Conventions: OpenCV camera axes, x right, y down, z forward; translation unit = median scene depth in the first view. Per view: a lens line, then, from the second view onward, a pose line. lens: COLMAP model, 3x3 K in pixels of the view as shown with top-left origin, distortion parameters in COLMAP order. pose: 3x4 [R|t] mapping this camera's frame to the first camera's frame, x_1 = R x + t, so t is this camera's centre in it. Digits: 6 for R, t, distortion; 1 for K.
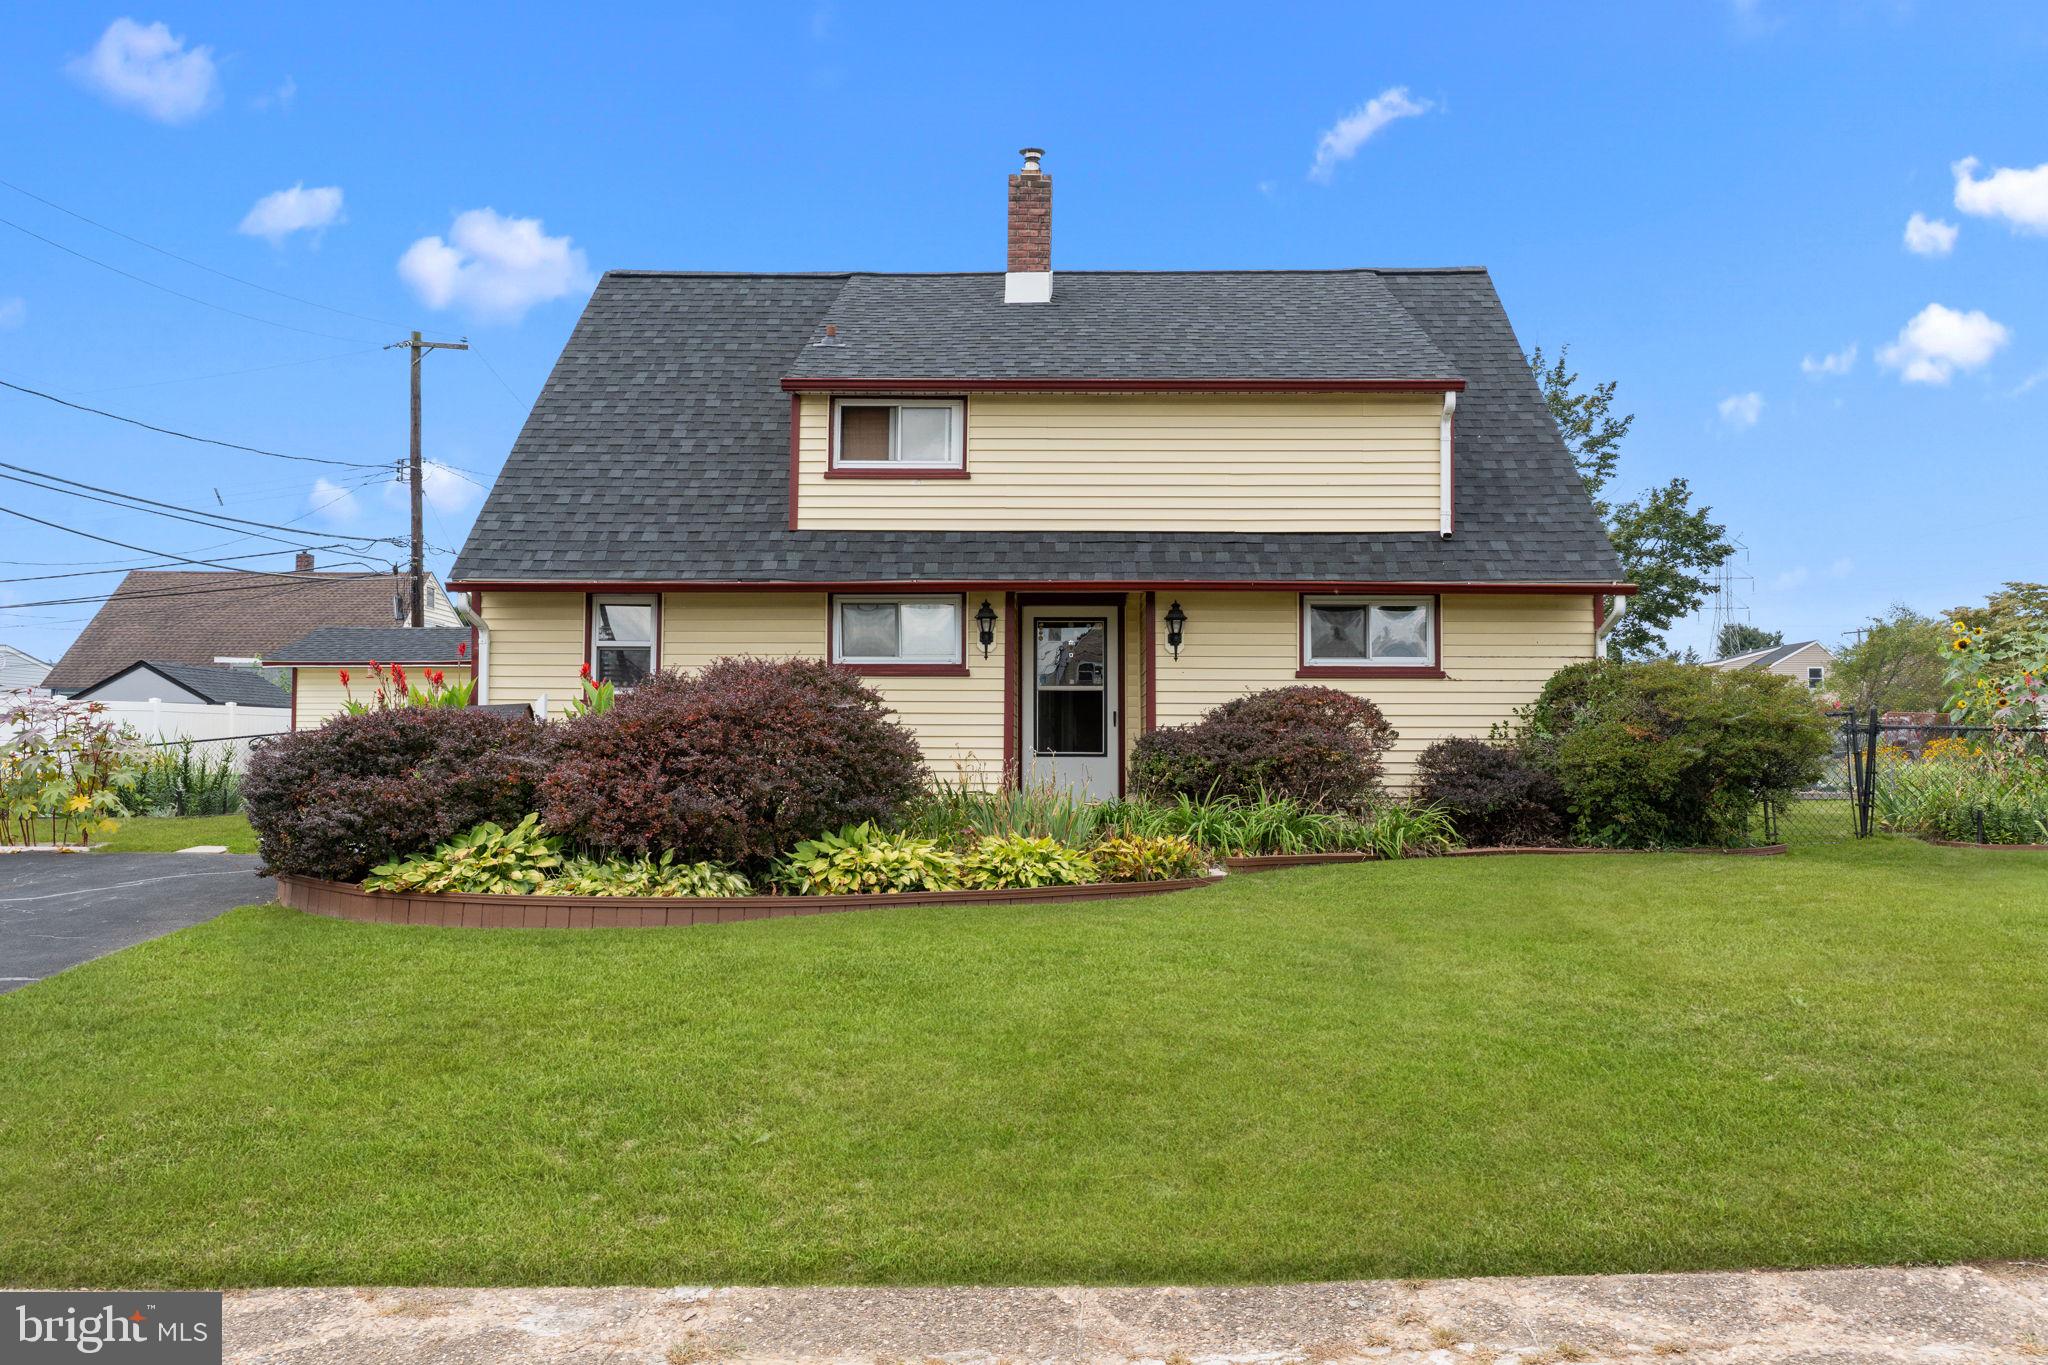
lens RADIAL K [[1598.2, 0, 1024.0], [0, 1598.2, 682.5], [0, 0, 1]] dist [-0.008206, 0.005066]
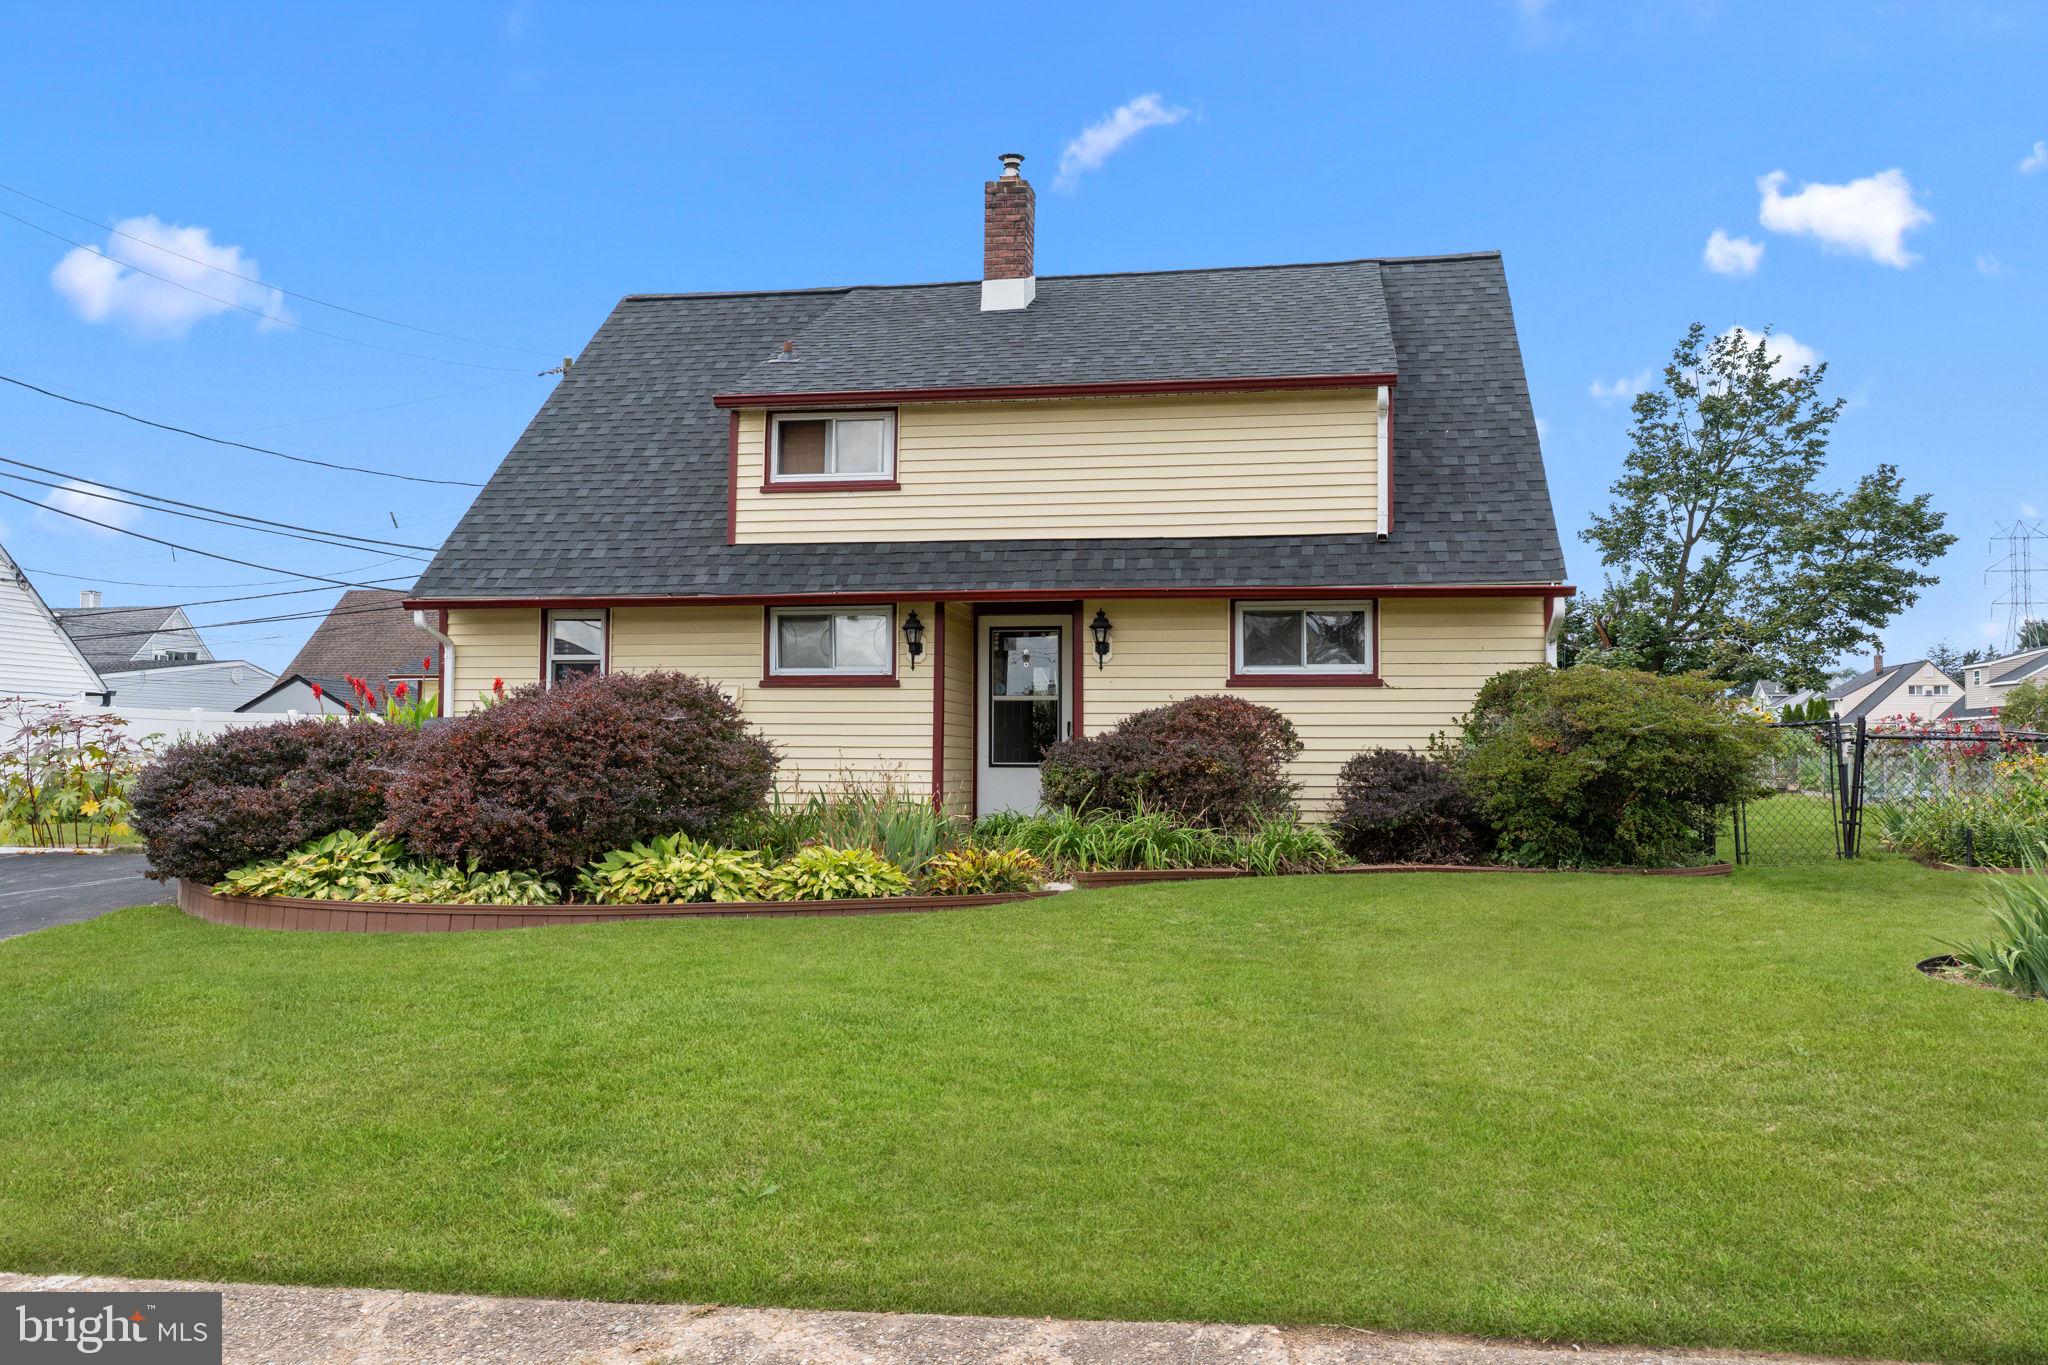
lens RADIAL K [[1609.4, 0, 1024.0], [0, 1609.4, 682.5], [0, 0, 1]] dist [-0.007929, -0.006036]
pose [[0.987934, -0.006370, -0.154743, 0.200108], [0.005740, 0.999973, -0.004519, -0.001744], [0.154768, 0.003576, 0.987944, 0.017112]]
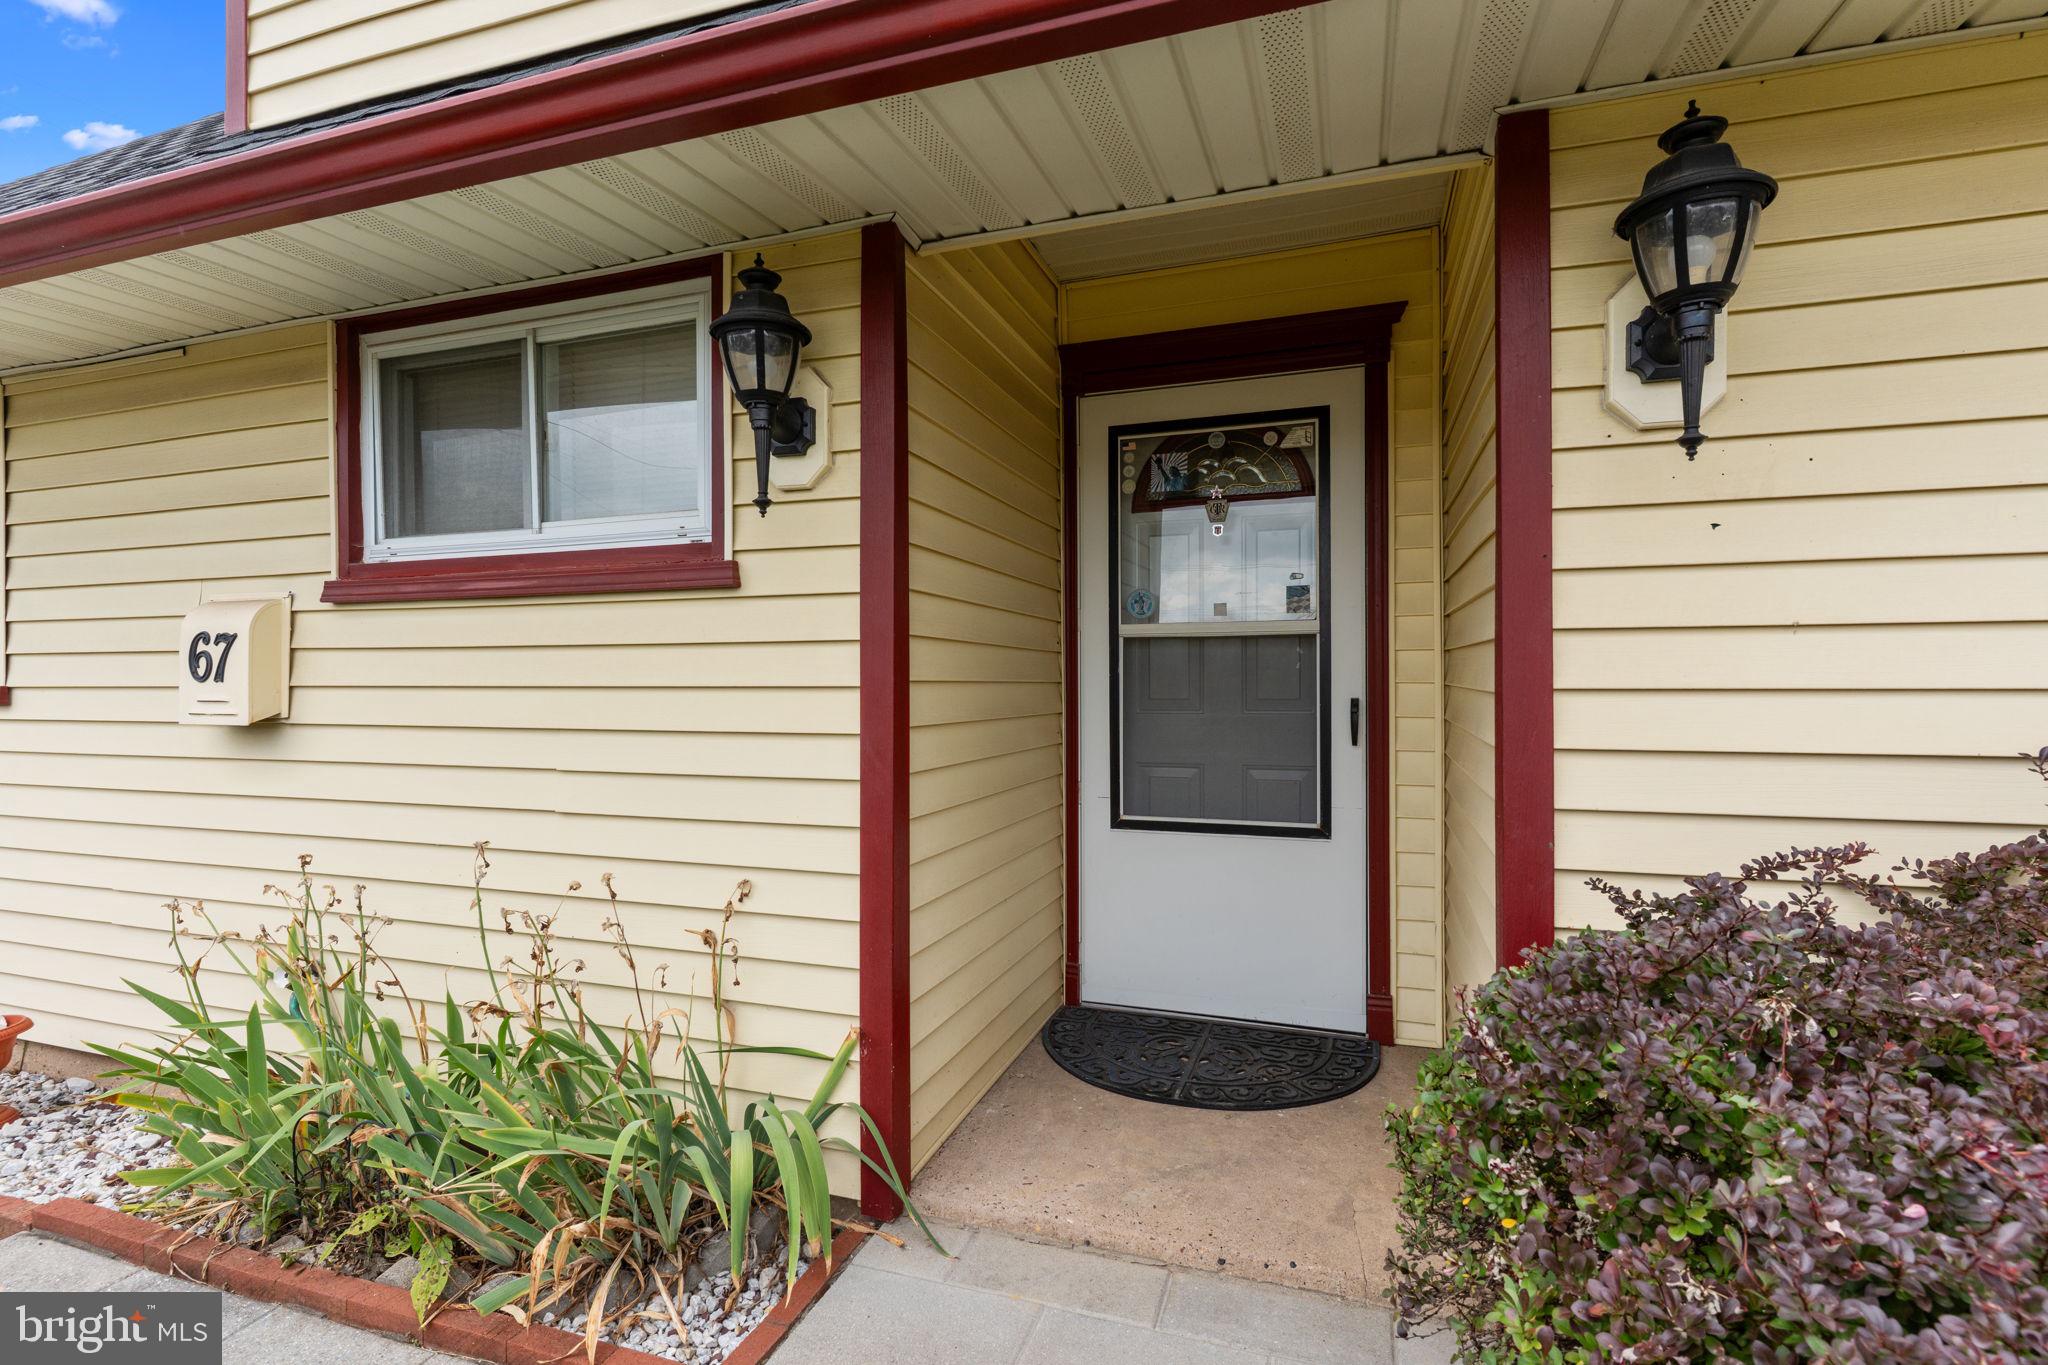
lens RADIAL K [[969.5, 0, 1024.0], [0, 969.5, 682.5], [0, 0, 1]] dist [-0.002096, -0.000101]
pose [[0.953832, -0.006468, -0.300271, 0.056540], [0.021030, 0.998753, 0.045289, 0.005164], [0.299603, -0.049513, 0.952778, 0.871051]]
